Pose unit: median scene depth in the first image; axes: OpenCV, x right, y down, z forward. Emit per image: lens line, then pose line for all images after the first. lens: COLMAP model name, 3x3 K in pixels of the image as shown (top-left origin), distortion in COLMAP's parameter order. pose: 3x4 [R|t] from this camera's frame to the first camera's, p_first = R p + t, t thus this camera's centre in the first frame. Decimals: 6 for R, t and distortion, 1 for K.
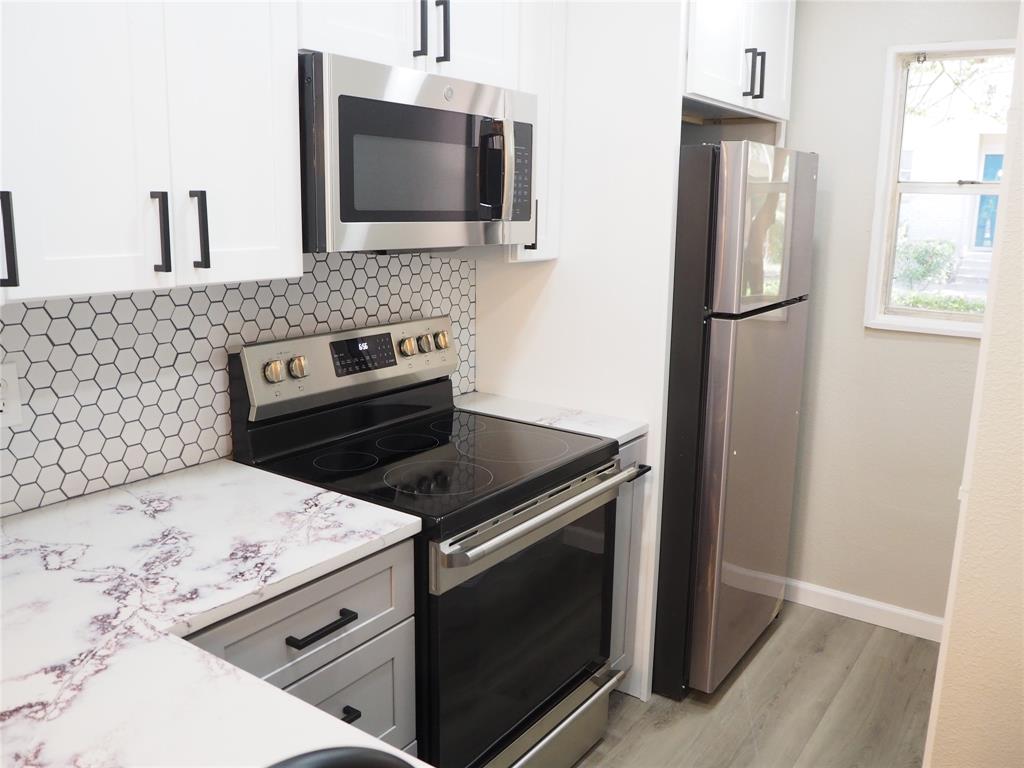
lens RADIAL K [[856.7, 0, 513.1], [0, 856.7, 378.6], [0, 0, 1]] dist [-0.058043, 0.023885]
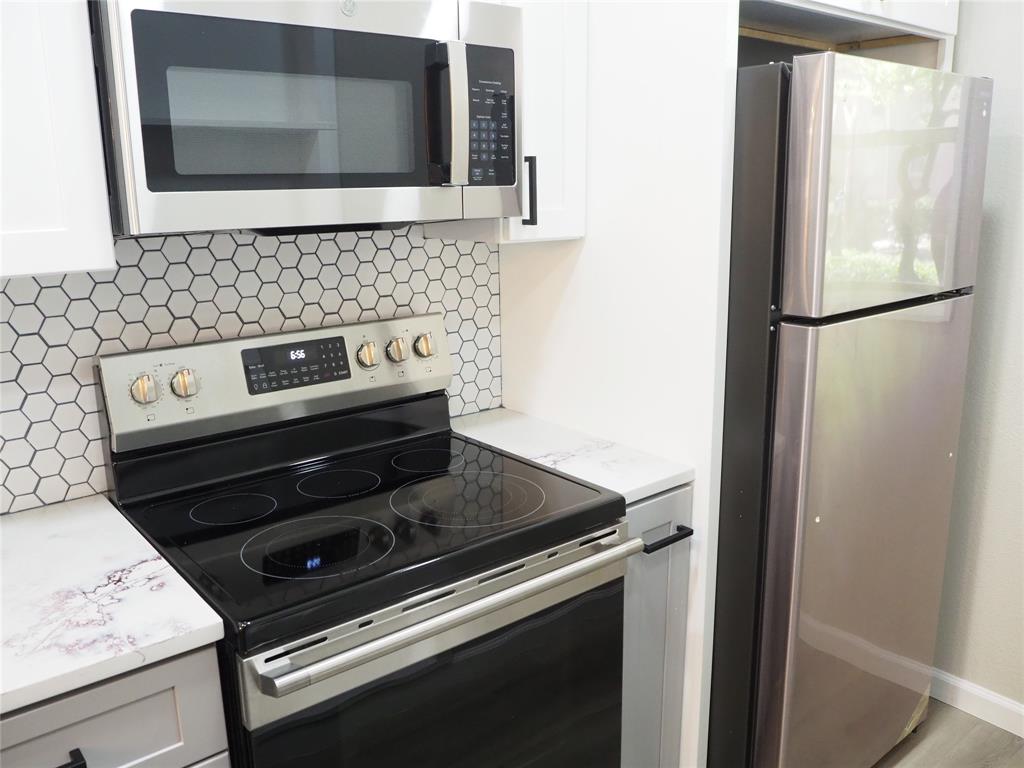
lens RADIAL K [[856.7, 0, 515.0], [0, 856.7, 384.7], [0, 0, 1]] dist [-0.058043, 0.023885]
pose [[0.963580, 0.032866, -0.265393, 0.230797], [-0.024608, 0.999106, 0.034383, -0.043706], [0.266286, -0.026600, 0.963527, 0.318497]]
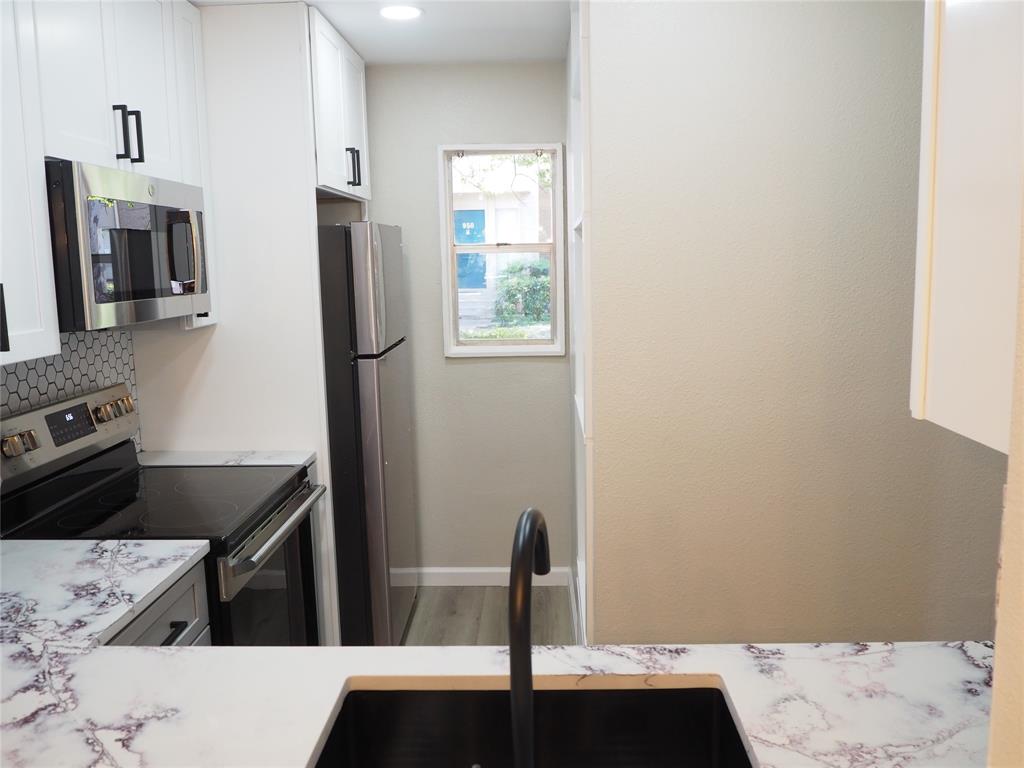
lens RADIAL K [[856.7, 0, 516.7], [0, 856.7, 381.9], [0, 0, 1]] dist [-0.058043, 0.023885]
pose [[0.831846, -0.113882, 0.543197, -0.291253], [0.146137, 0.989128, -0.016422, 0.019324], [-0.535421, 0.093041, 0.839445, -0.209543]]
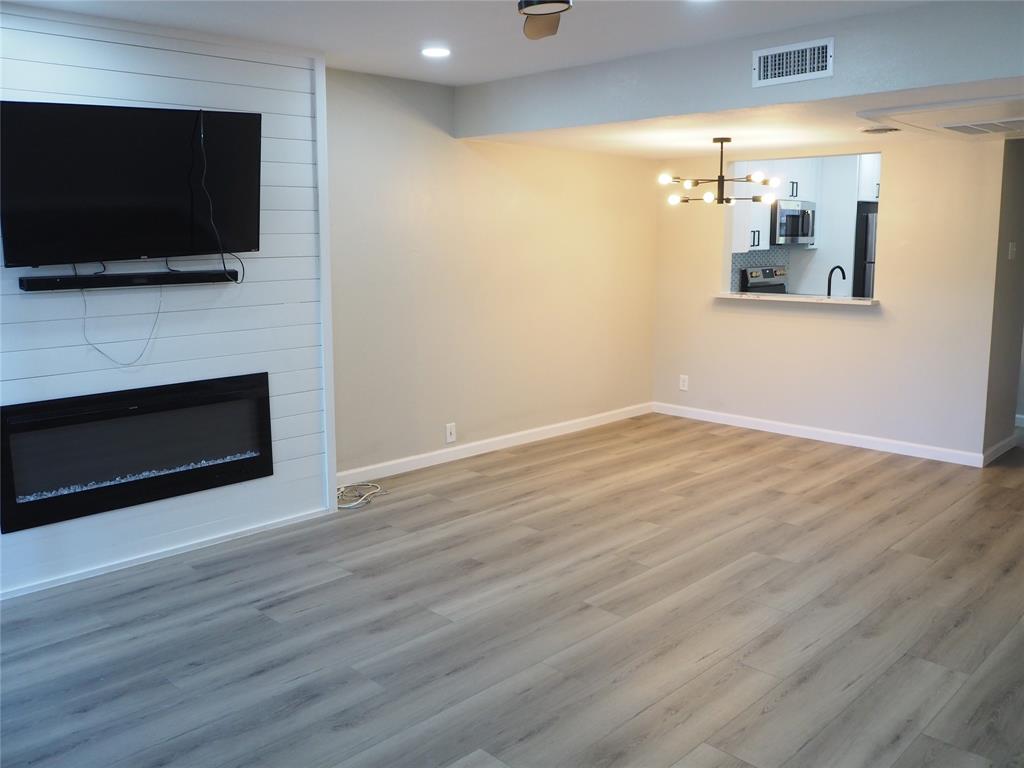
lens RADIAL K [[856.7, 0, 510.5], [0, 856.7, 376.2], [0, 0, 1]] dist [-0.058043, 0.023885]
pose [[0.984680, 0.003015, -0.174343, -0.652002], [-0.009688, 0.999252, -0.037436, 0.585709], [0.174100, 0.038552, 0.983973, -2.903660]]
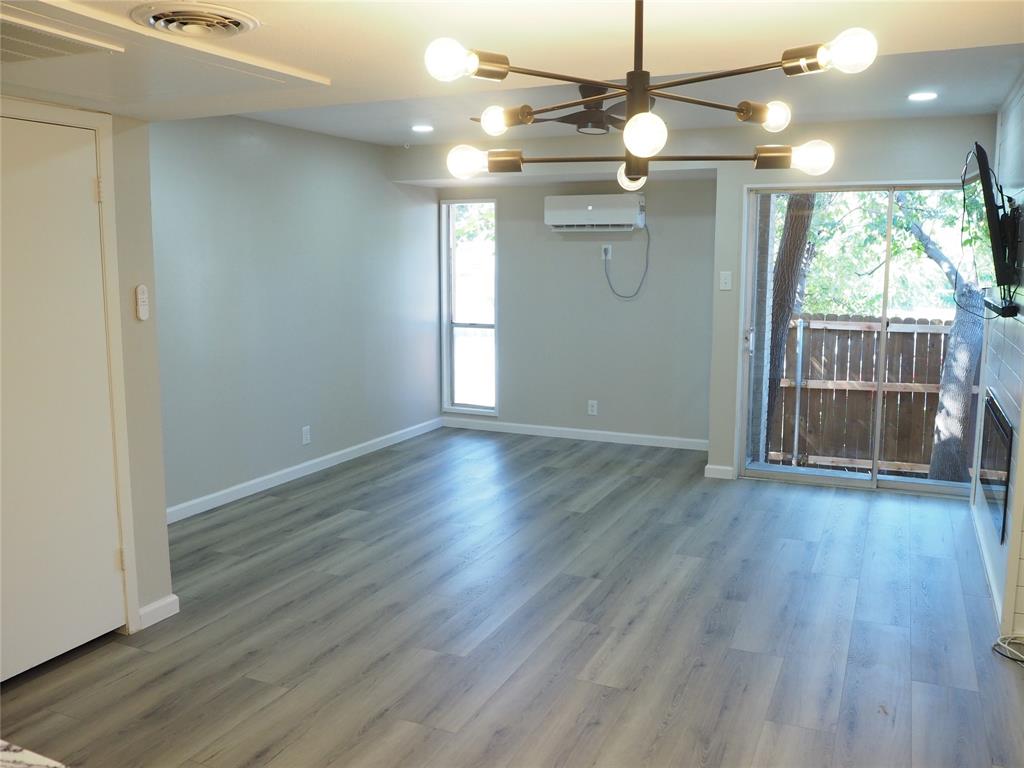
lens RADIAL K [[856.7, 0, 512.2], [0, 856.7, 384.6], [0, 0, 1]] dist [-0.058043, 0.023885]
pose [[-0.983115, 0.004165, -0.182939, -0.255379], [-0.058446, 0.940227, 0.335494, -0.083946], [0.173402, 0.340522, -0.924109, 0.321130]]
